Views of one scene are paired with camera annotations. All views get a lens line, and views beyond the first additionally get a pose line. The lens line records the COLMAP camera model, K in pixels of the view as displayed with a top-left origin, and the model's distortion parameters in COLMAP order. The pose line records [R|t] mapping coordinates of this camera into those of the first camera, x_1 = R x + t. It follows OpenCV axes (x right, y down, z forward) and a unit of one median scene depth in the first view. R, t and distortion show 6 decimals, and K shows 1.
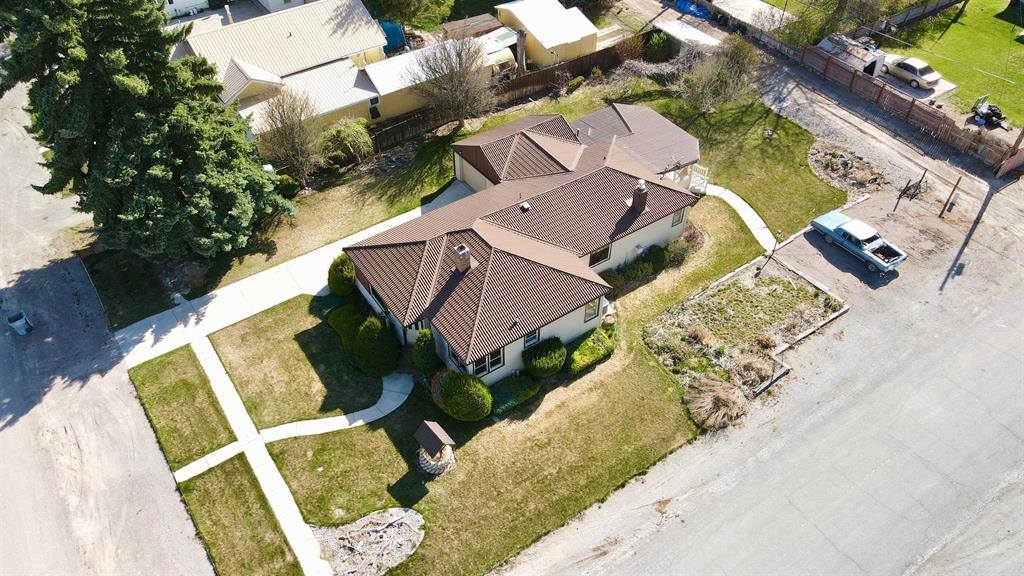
lens RADIAL K [[745.1, 0, 512.0], [0, 745.1, 288.0], [0, 0, 1]] dist [0.010288, 0.004835]
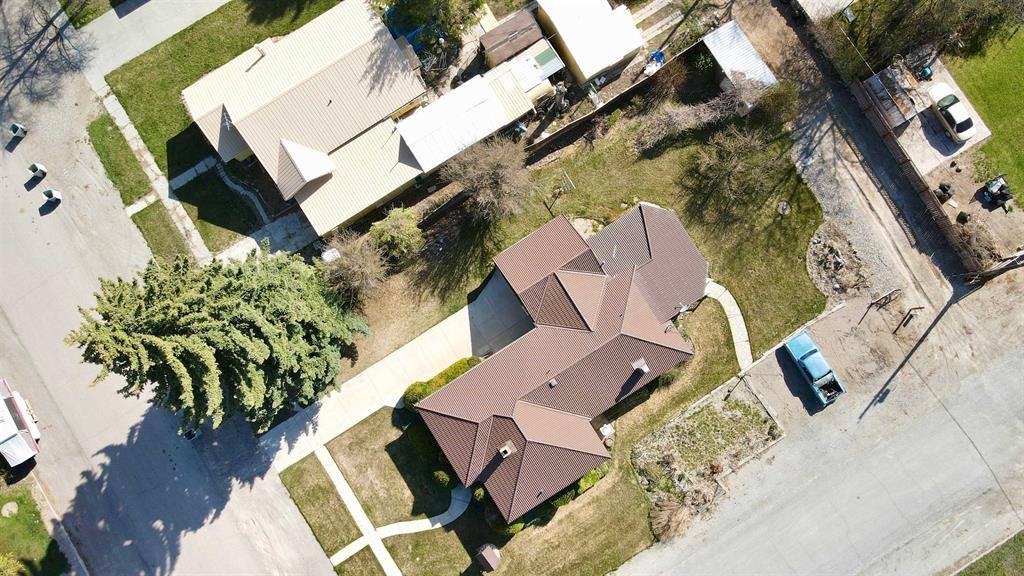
lens RADIAL K [[745.1, 0, 512.0], [0, 745.1, 288.0], [0, 0, 1]] dist [0.010288, 0.004835]
pose [[0.999341, 0.033838, -0.013144, -0.041907], [-0.017790, 0.772137, 0.635207, -1.067115], [0.031643, -0.634555, 0.772230, 0.102092]]
